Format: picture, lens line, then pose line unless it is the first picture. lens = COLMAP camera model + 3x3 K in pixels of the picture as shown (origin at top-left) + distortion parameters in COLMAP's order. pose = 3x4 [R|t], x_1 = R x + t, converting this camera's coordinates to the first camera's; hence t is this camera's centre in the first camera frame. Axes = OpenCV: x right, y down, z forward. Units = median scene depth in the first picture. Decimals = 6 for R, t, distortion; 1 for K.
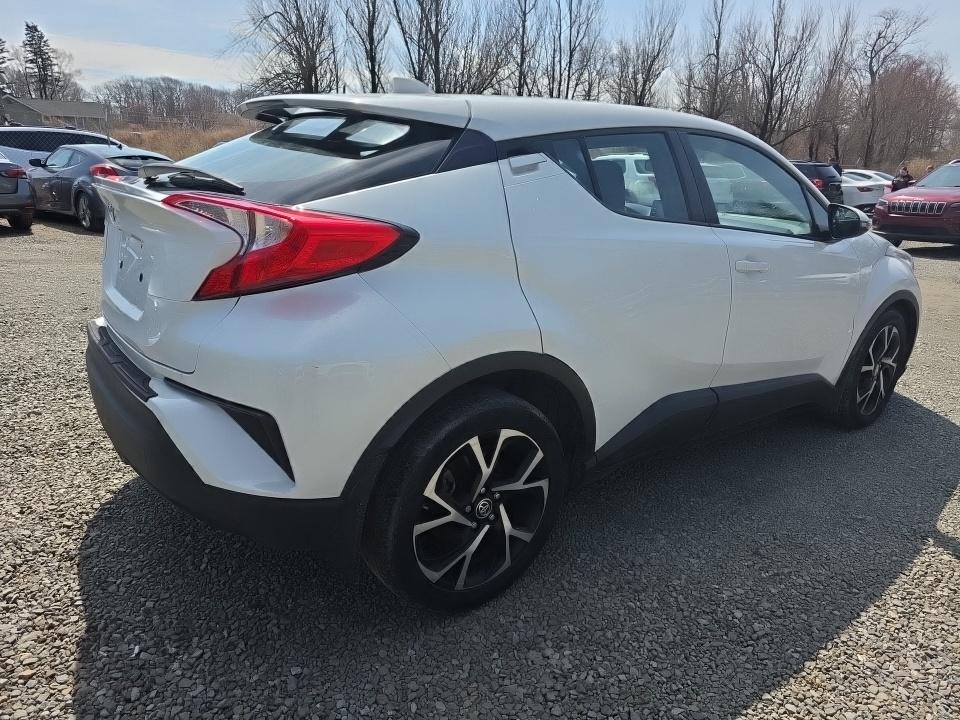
lens RADIAL K [[637.4, 0, 480.0], [0, 637.4, 360.0], [0, 0, 1]] dist [0.003284, -0.000506]
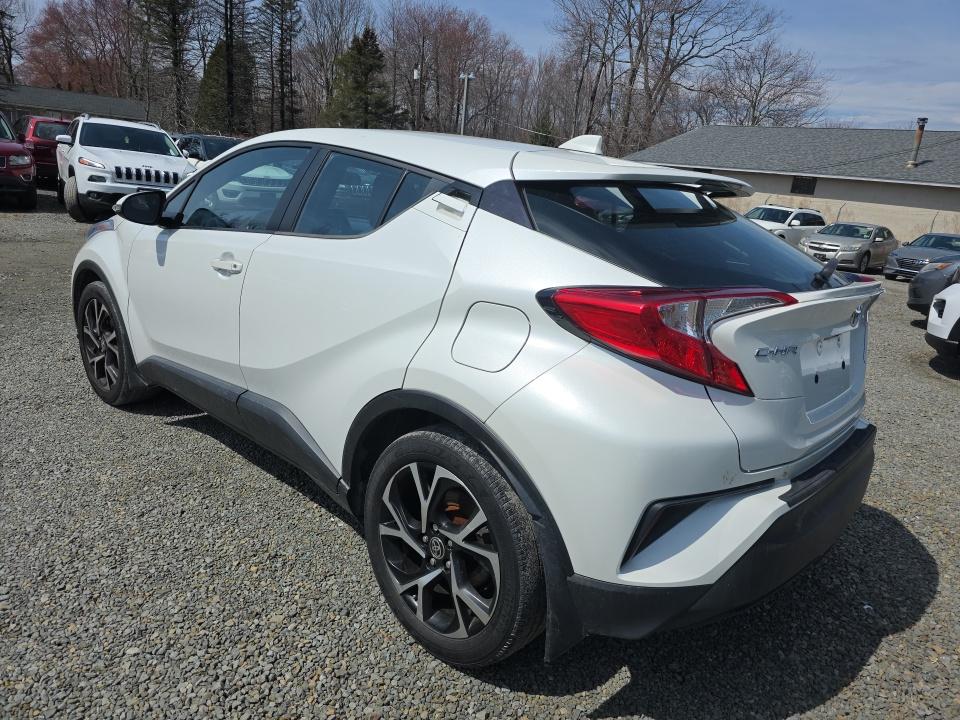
lens RADIAL K [[637.4, 0, 480.0], [0, 637.4, 360.0], [0, 0, 1]] dist [0.003284, -0.000506]
pose [[0.131832, -0.011614, -0.991204, 1.003196], [-0.206071, 0.977765, -0.038865, -0.025727], [0.969616, 0.209382, 0.126507, 0.892333]]
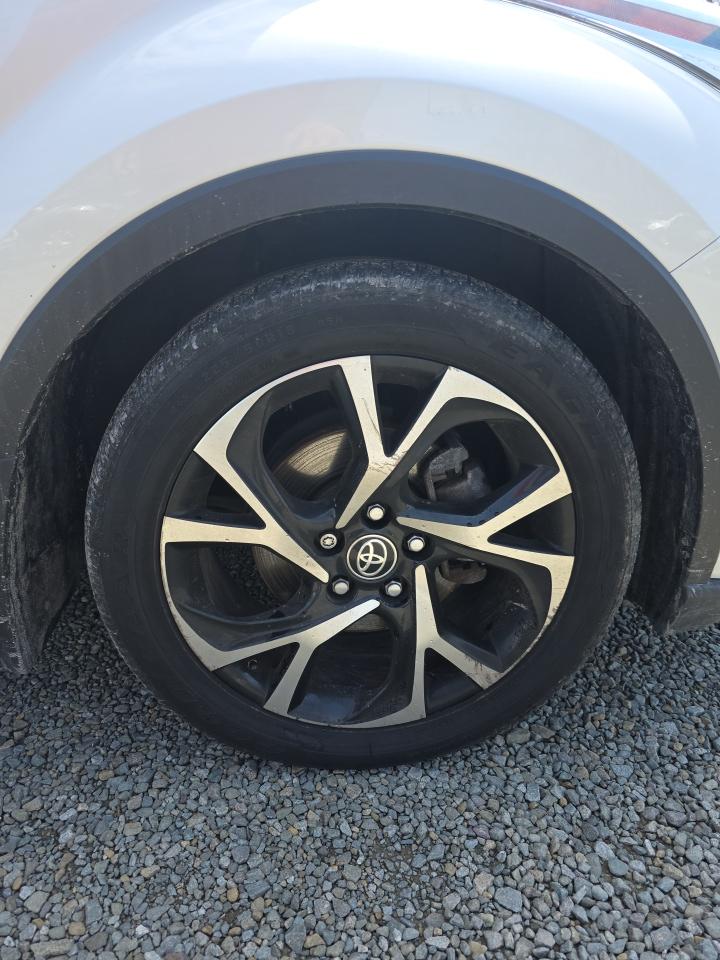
lens RADIAL K [[637.4, 0, 325.9], [0, 637.4, 481.3], [0, 0, 1]] dist [0.003284, -0.000506]
pose [[0.835222, 0.258492, -0.485372, 0.175187], [-0.260361, 0.963321, 0.065004, 0.166508], [0.484372, 0.072079, 0.871888, 0.622273]]
